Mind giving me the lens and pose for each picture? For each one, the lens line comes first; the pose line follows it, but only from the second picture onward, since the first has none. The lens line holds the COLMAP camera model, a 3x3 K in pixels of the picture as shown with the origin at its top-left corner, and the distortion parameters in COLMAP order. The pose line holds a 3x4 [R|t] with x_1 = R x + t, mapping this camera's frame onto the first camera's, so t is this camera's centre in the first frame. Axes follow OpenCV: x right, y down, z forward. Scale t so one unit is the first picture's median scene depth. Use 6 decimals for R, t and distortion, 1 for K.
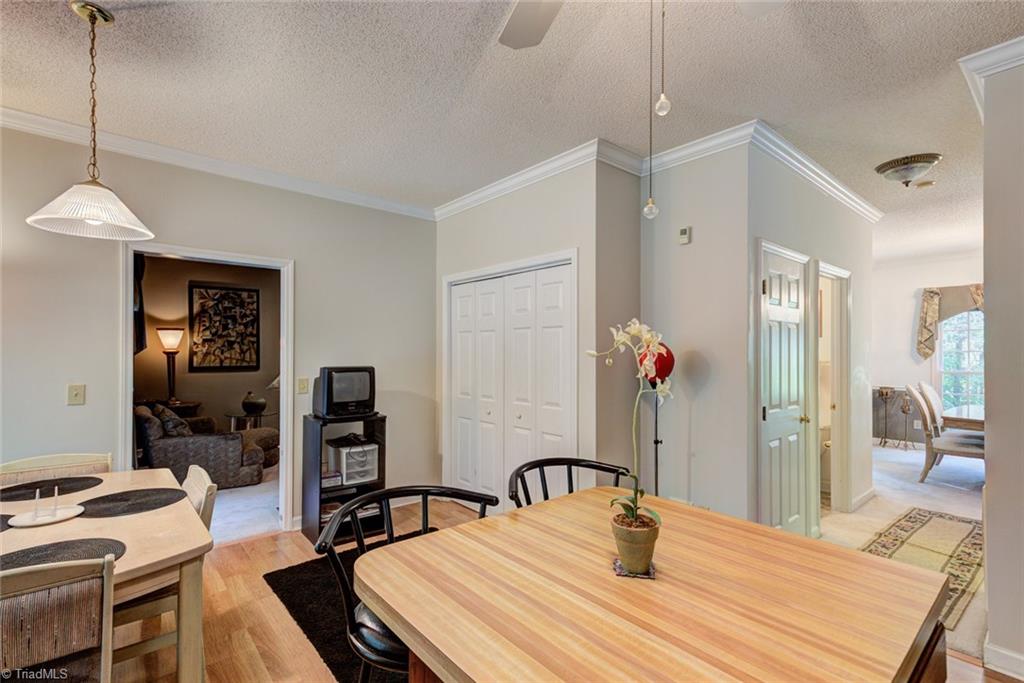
lens RADIAL K [[461.0, 0, 481.6], [0, 461.0, 350.2], [0, 0, 1]] dist [0.006544, 0.003136]
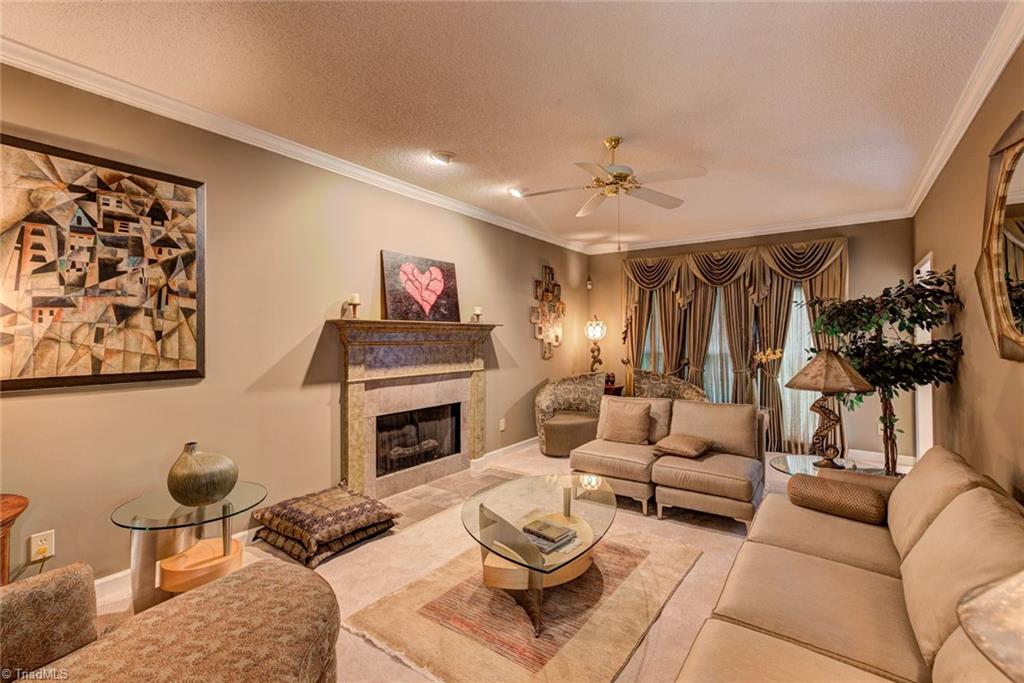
lens RADIAL K [[461.0, 0, 501.4], [0, 461.0, 335.8], [0, 0, 1]] dist [0.006544, 0.003136]
pose [[0.966694, 0.000570, 0.255934, -0.344819], [-0.000148, 0.999999, -0.001666, 0.004510], [-0.255934, 0.001573, 0.966693, 0.559207]]
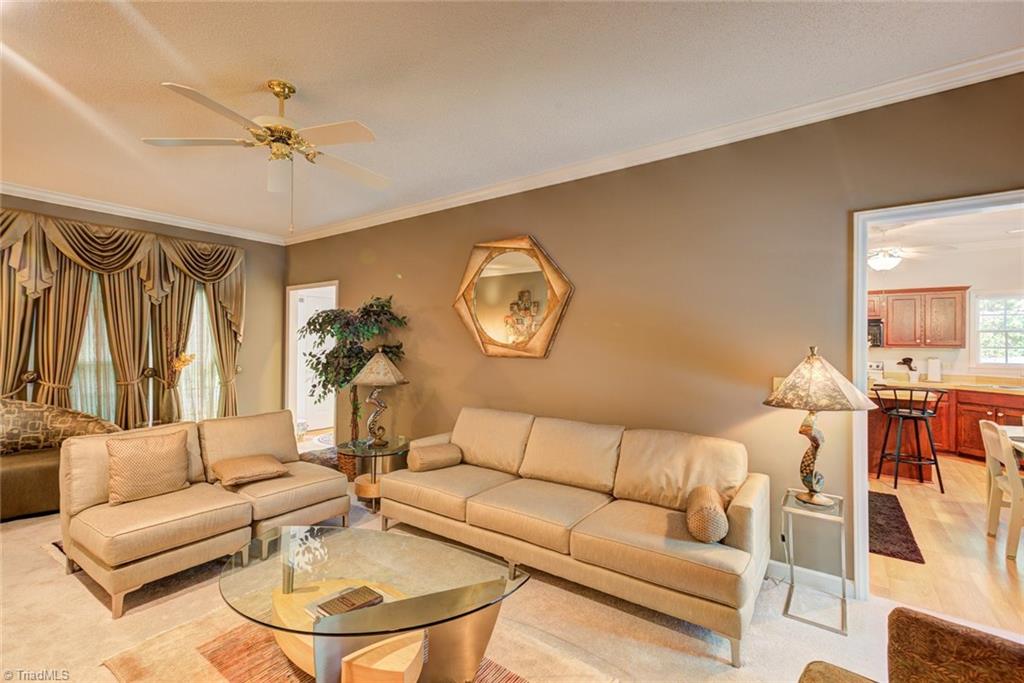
lens RADIAL K [[461.0, 0, 511.4], [0, 461.0, 339.6], [0, 0, 1]] dist [0.006544, 0.003136]
pose [[-0.270521, 0.004256, 0.962705, -0.677281], [-0.010899, 0.999913, -0.007483, 0.002349], [-0.962652, -0.012517, -0.270451, 1.220388]]
